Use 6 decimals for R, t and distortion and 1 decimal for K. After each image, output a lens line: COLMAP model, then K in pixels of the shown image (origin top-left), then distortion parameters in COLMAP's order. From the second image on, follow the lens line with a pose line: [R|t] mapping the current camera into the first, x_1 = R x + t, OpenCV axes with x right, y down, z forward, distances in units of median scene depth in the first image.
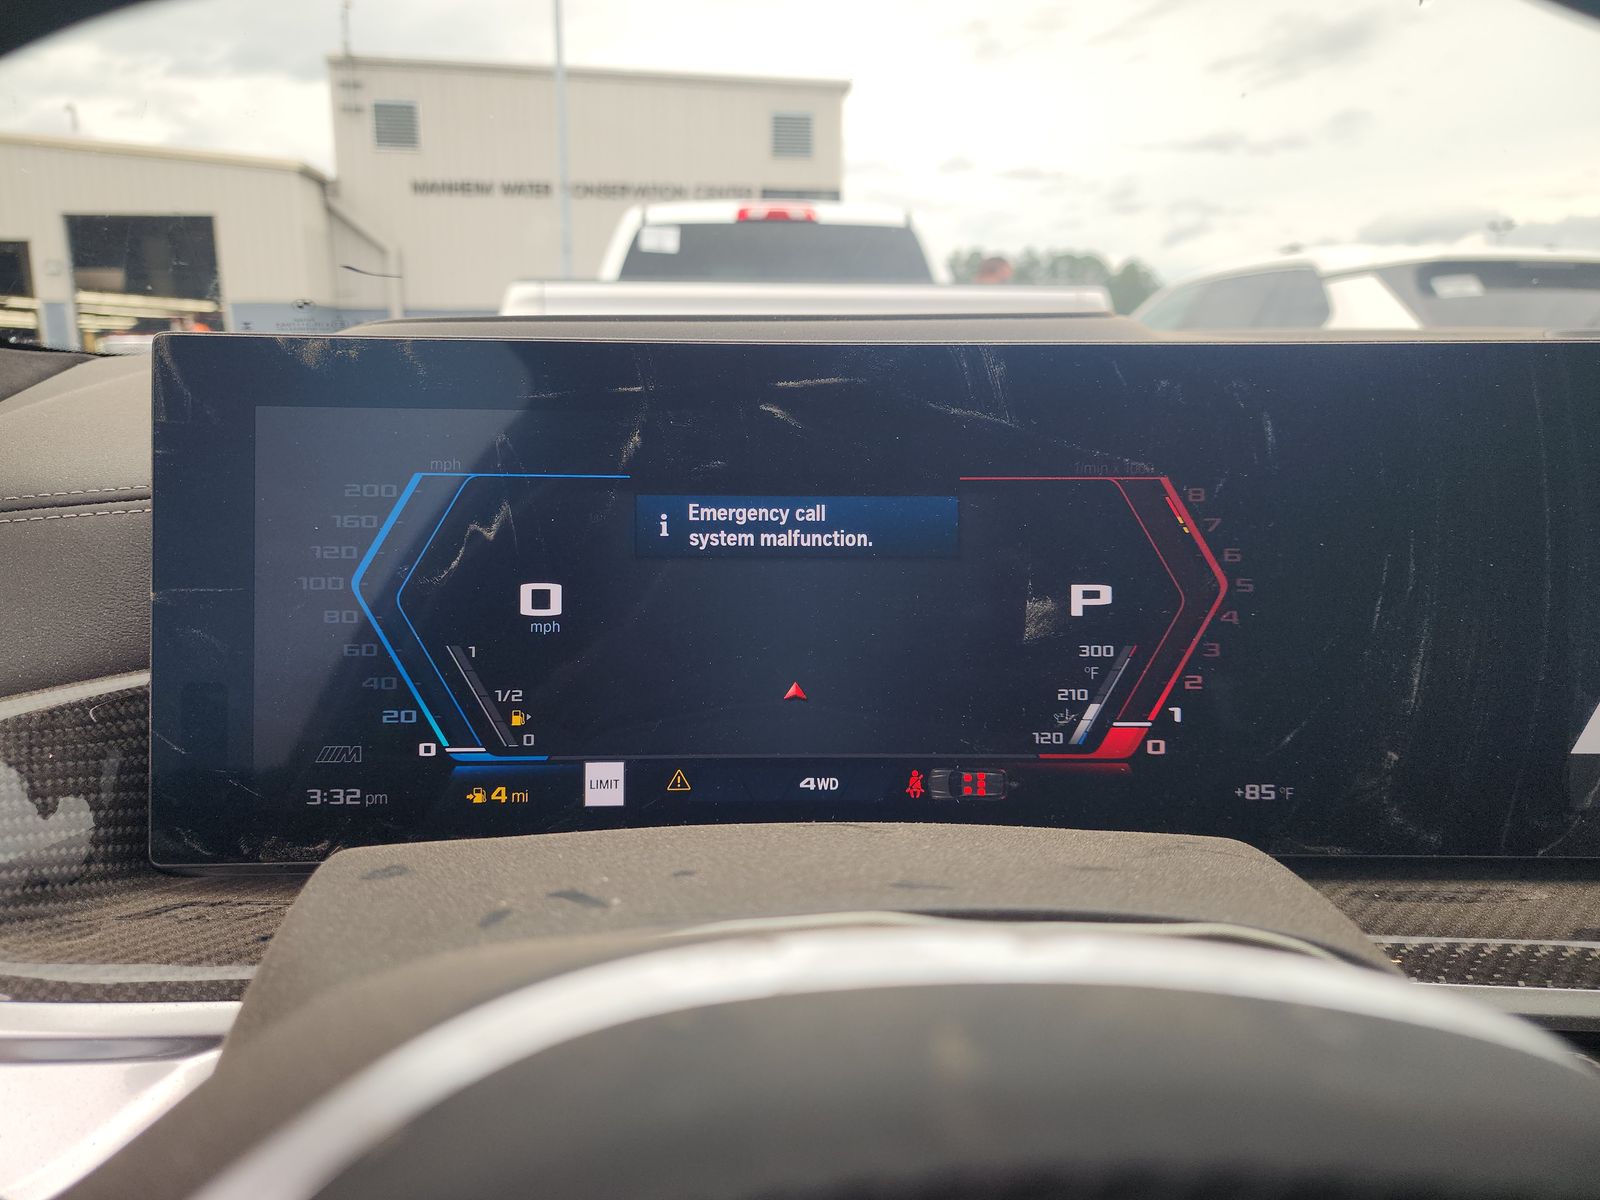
lens RADIAL K [[1051.1, 0, 796.8], [0, 1051.1, 620.2], [0, 0, 1]] dist [0.066007, -0.050600]
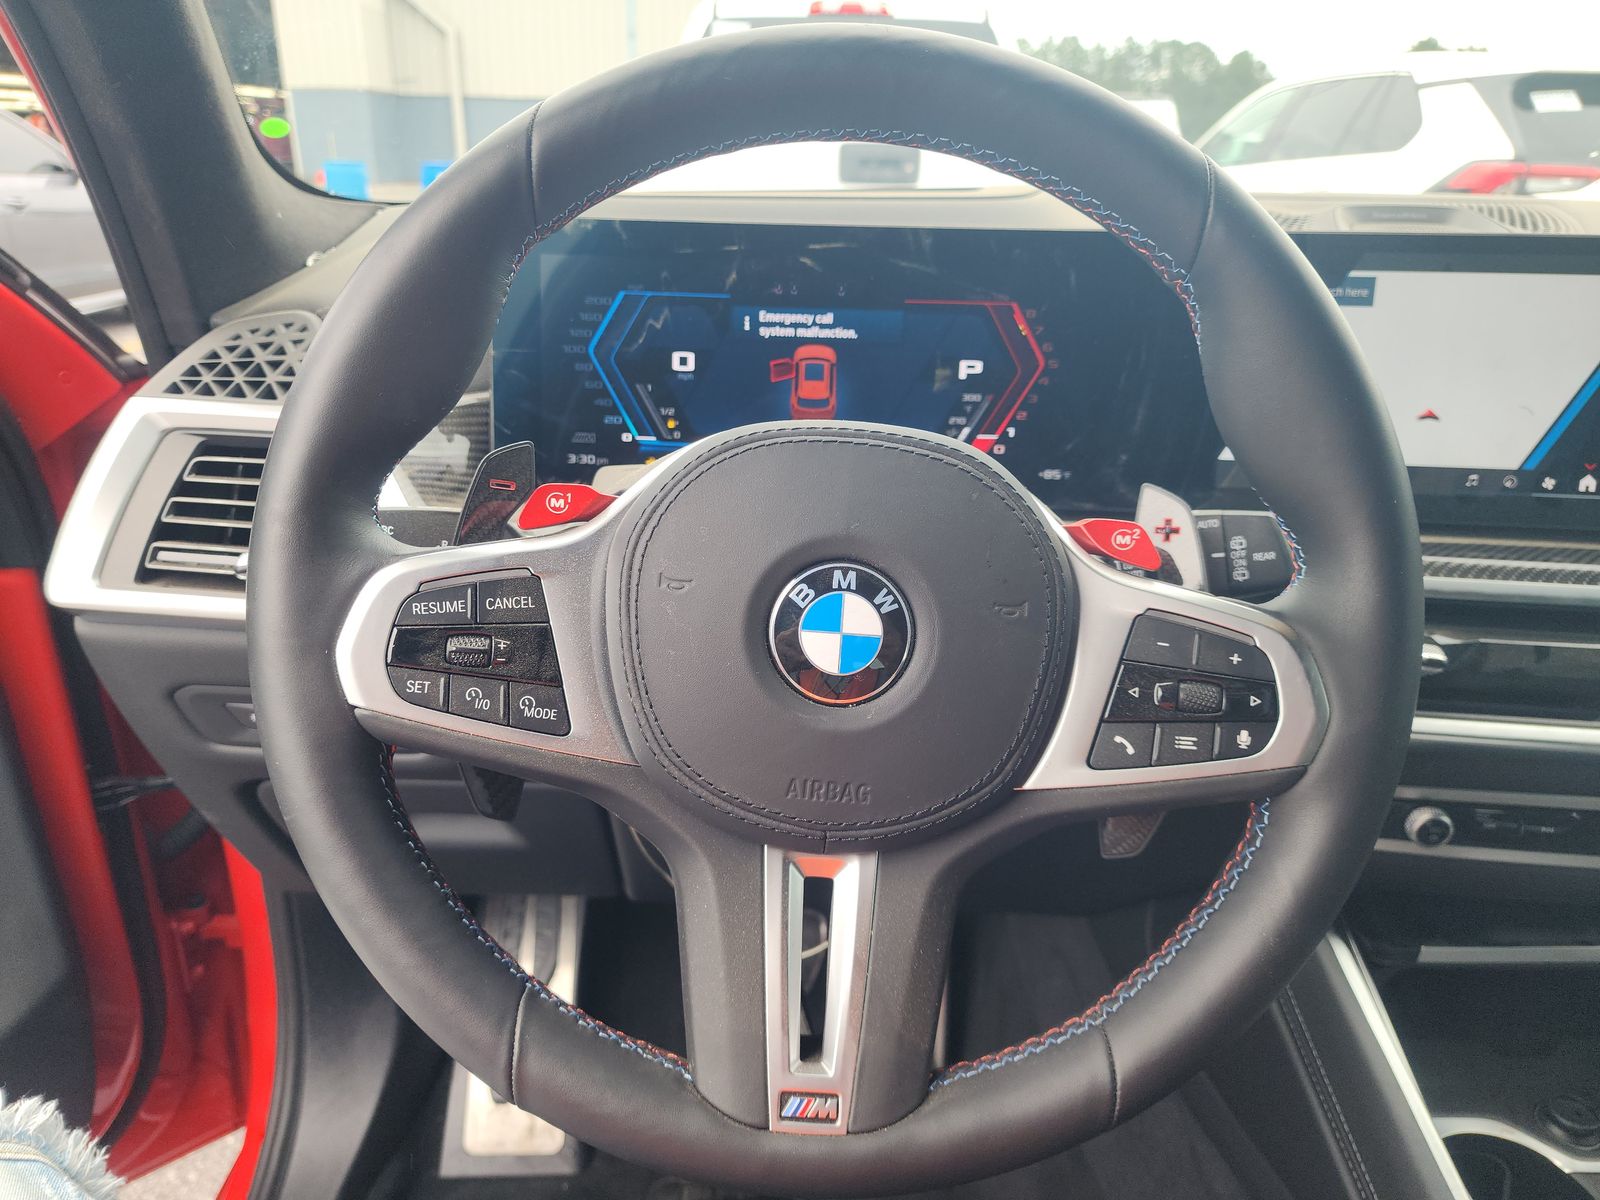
lens RADIAL K [[1051.1, 0, 796.8], [0, 1051.1, 620.2], [0, 0, 1]] dist [0.066007, -0.050600]
pose [[0.997730, 0.040495, -0.053813, 0.087622], [-0.030965, 0.985400, 0.167417, 0.115798], [0.059807, -0.165371, 0.984416, -0.959408]]
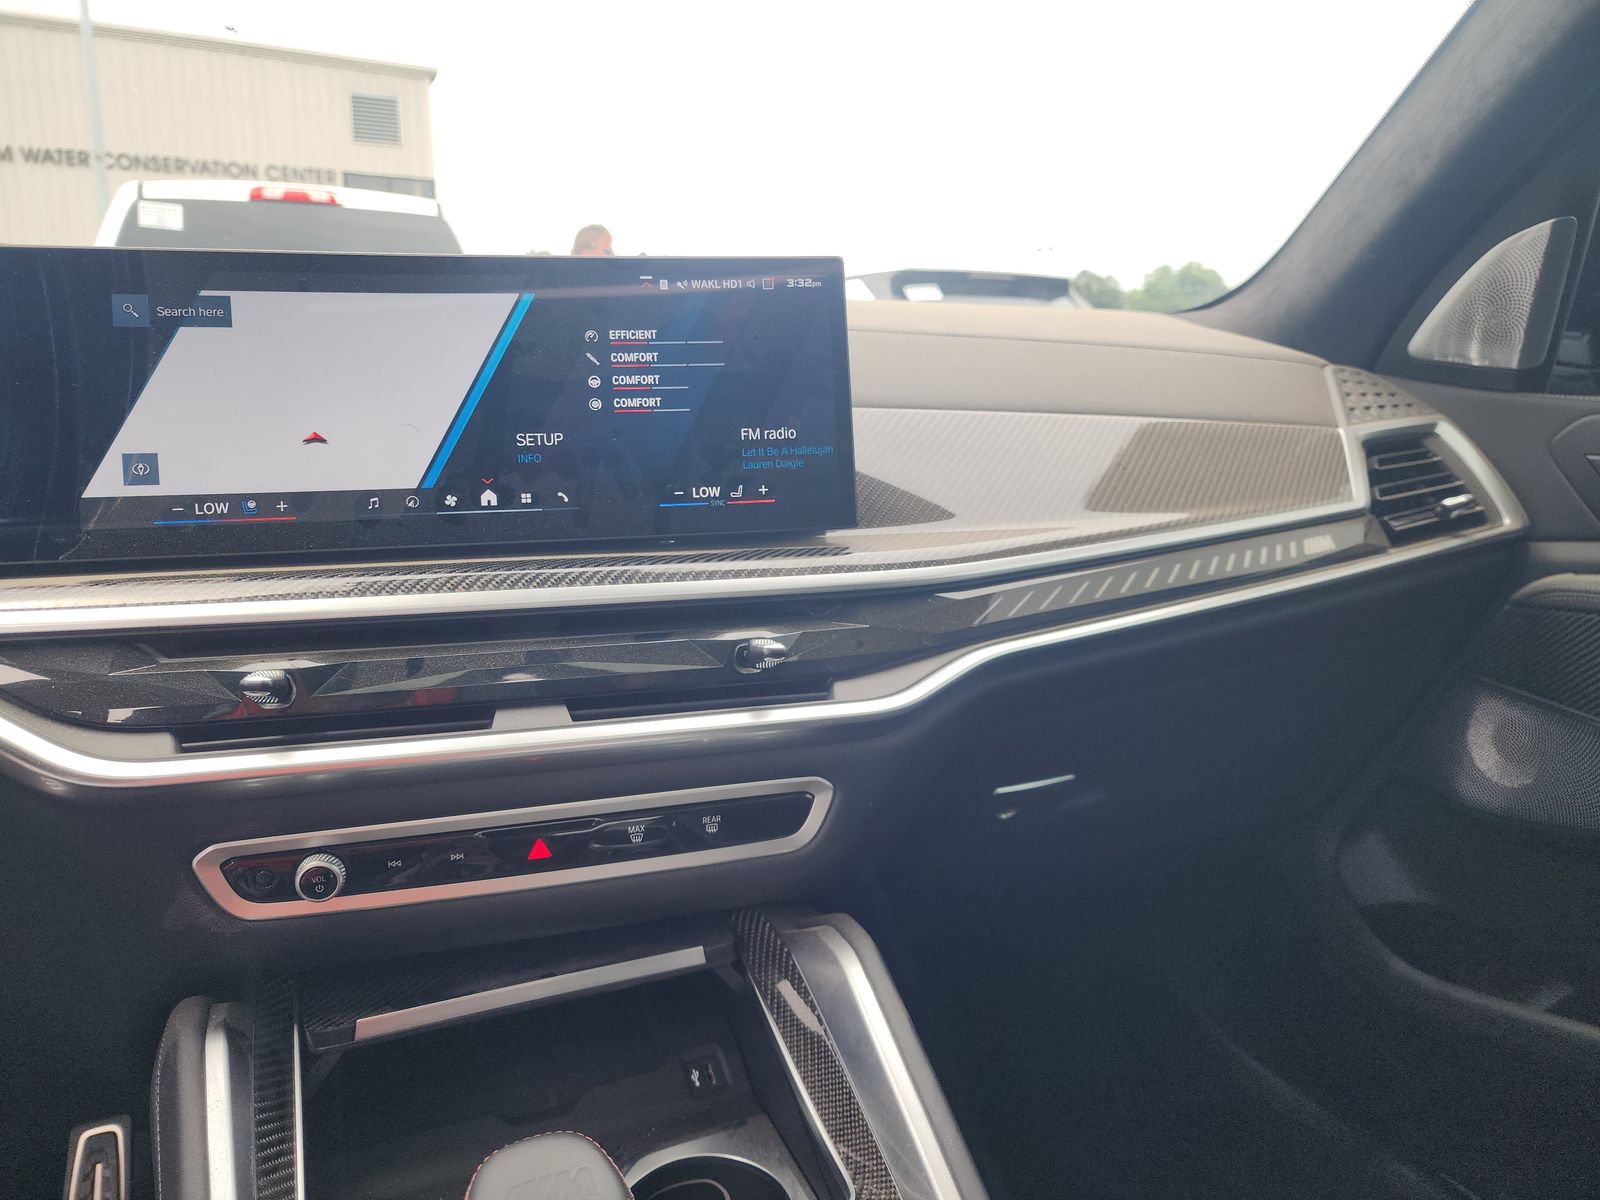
lens RADIAL K [[1051.1, 0, 796.8], [0, 1051.1, 620.2], [0, 0, 1]] dist [0.066007, -0.050600]
pose [[0.946641, -0.073395, 0.313820, 1.198670], [0.073713, 0.997220, 0.010872, 0.365367], [-0.313746, 0.012840, 0.949420, -0.892463]]
